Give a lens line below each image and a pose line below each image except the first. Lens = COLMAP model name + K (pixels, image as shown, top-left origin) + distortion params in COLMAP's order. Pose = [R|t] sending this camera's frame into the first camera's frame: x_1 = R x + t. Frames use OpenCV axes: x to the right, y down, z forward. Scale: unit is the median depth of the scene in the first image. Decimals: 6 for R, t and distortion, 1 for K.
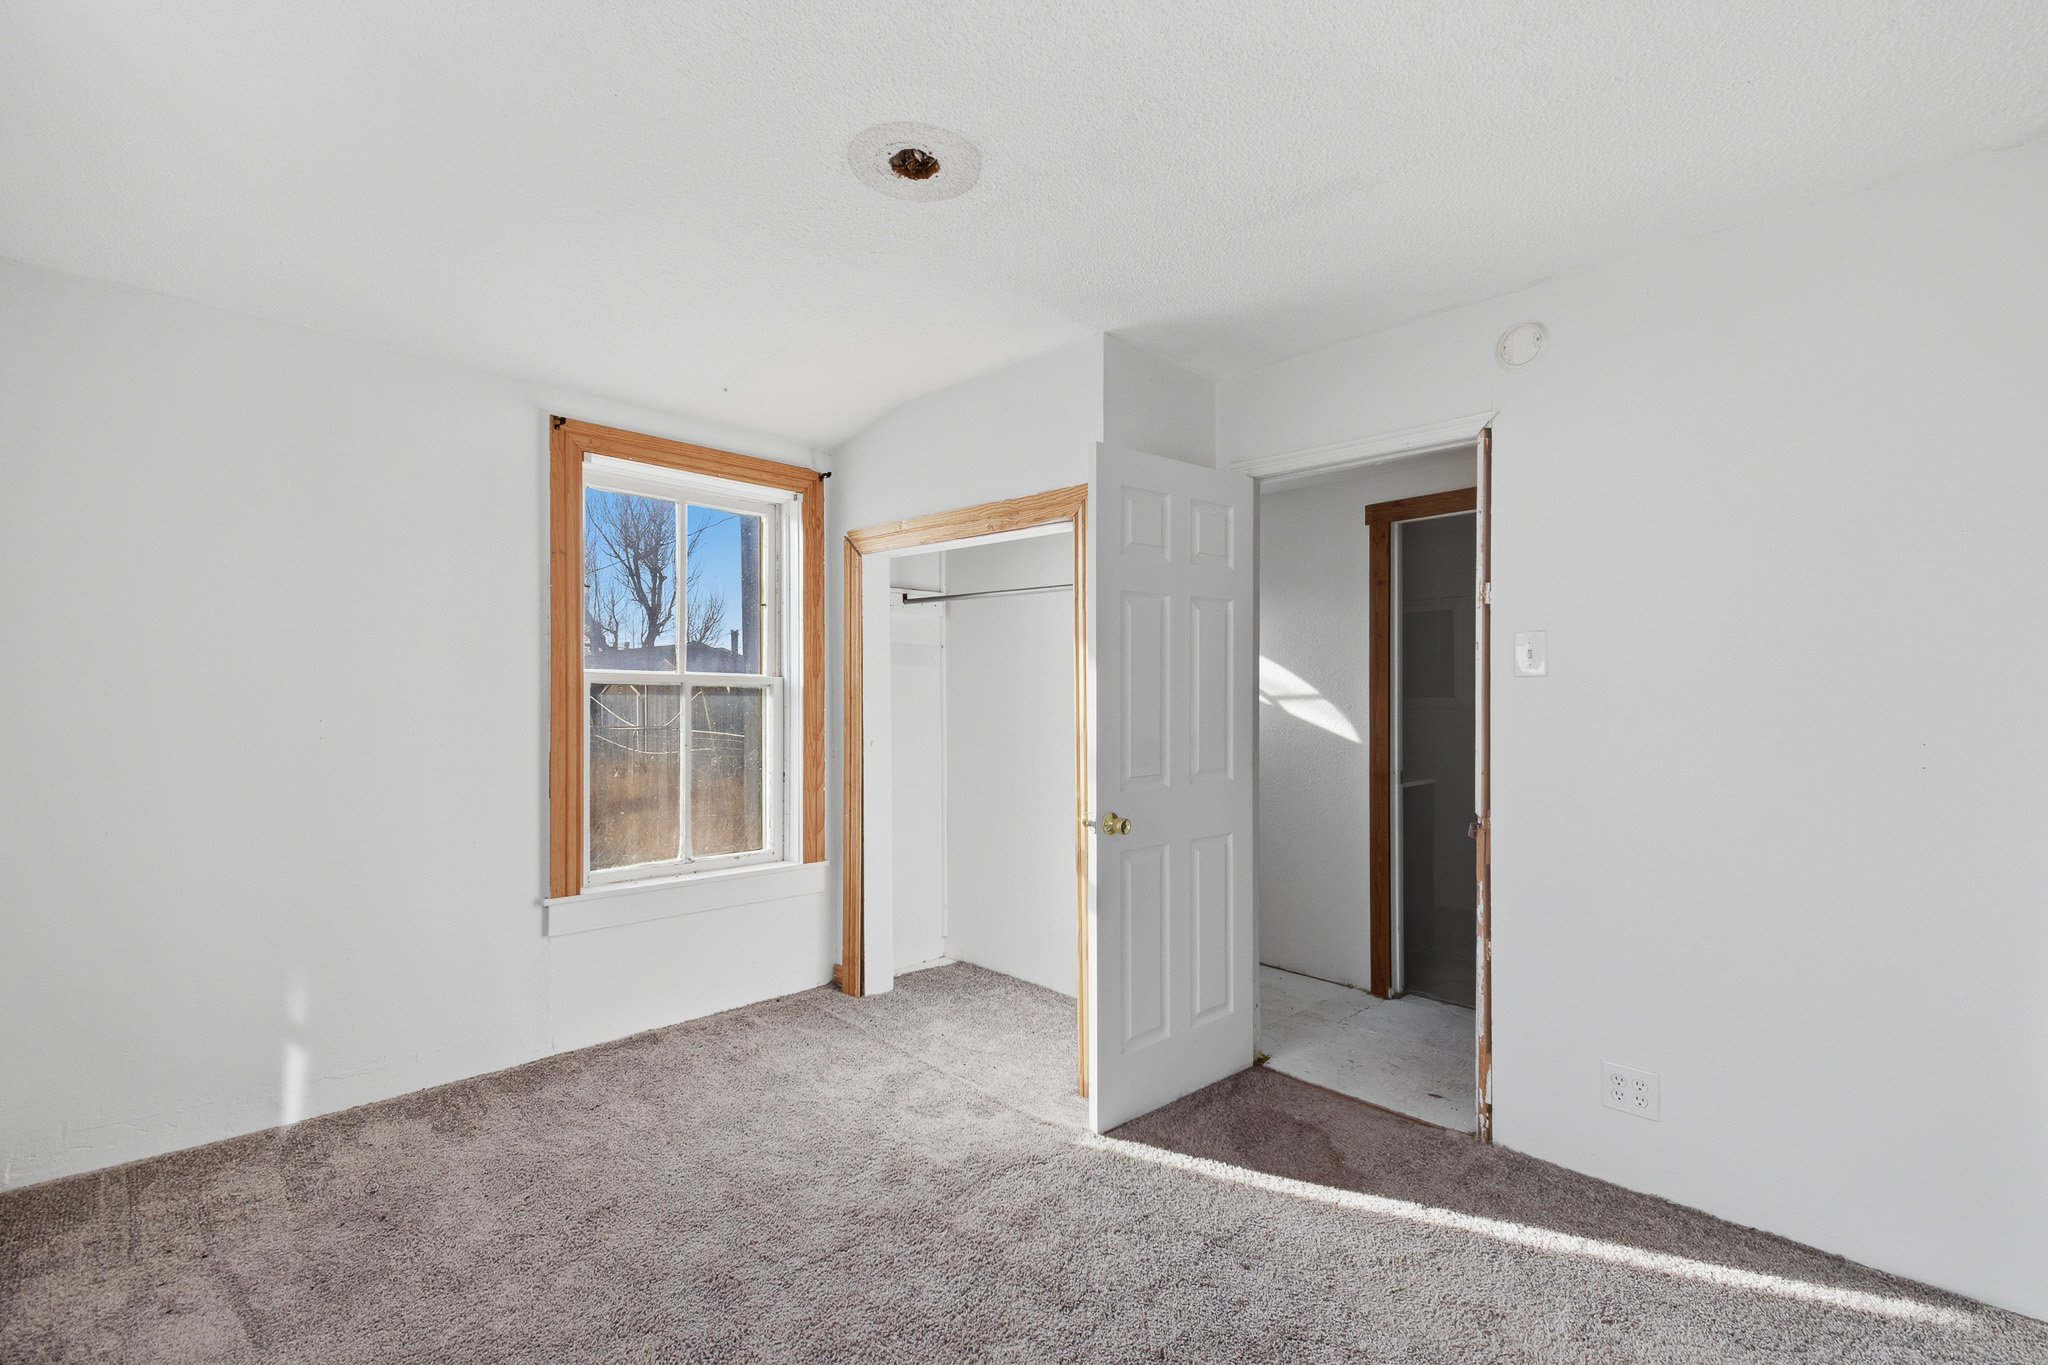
lens RADIAL K [[894.4, 0, 1036.4], [0, 894.4, 679.7], [0, 0, 1]] dist [0.005034, -0.007238]
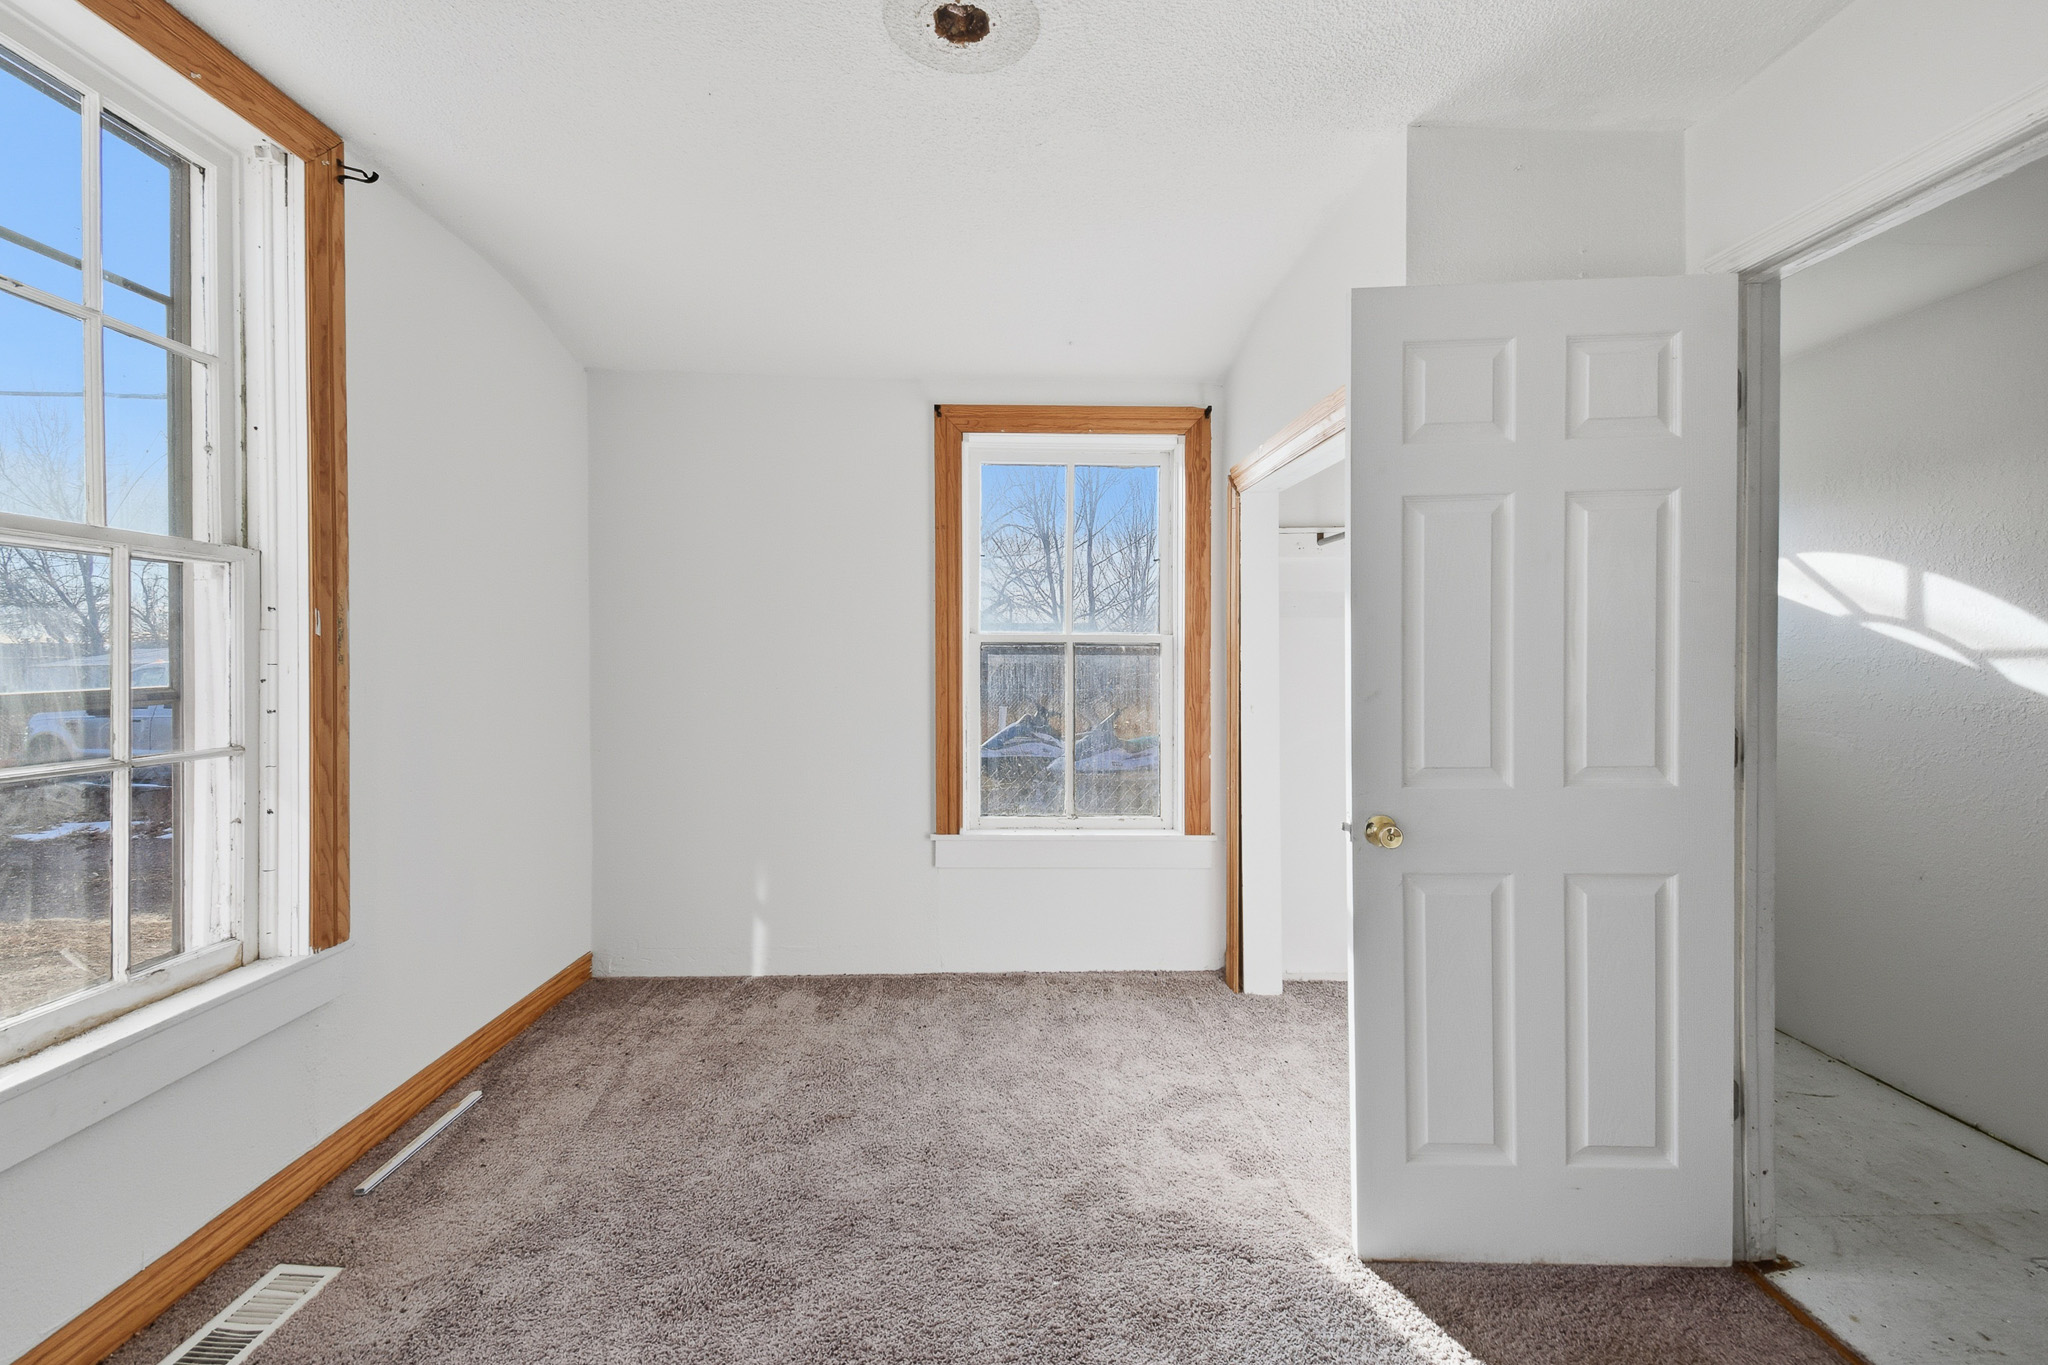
lens RADIAL K [[894.4, 0, 1021.3], [0, 894.4, 666.3], [0, 0, 1]] dist [0.005034, -0.007238]
pose [[0.726393, 0.001523, -0.687278, 0.312693], [0.016240, 0.999680, 0.019380, 0.011588], [0.687088, -0.025239, 0.726136, 0.259385]]
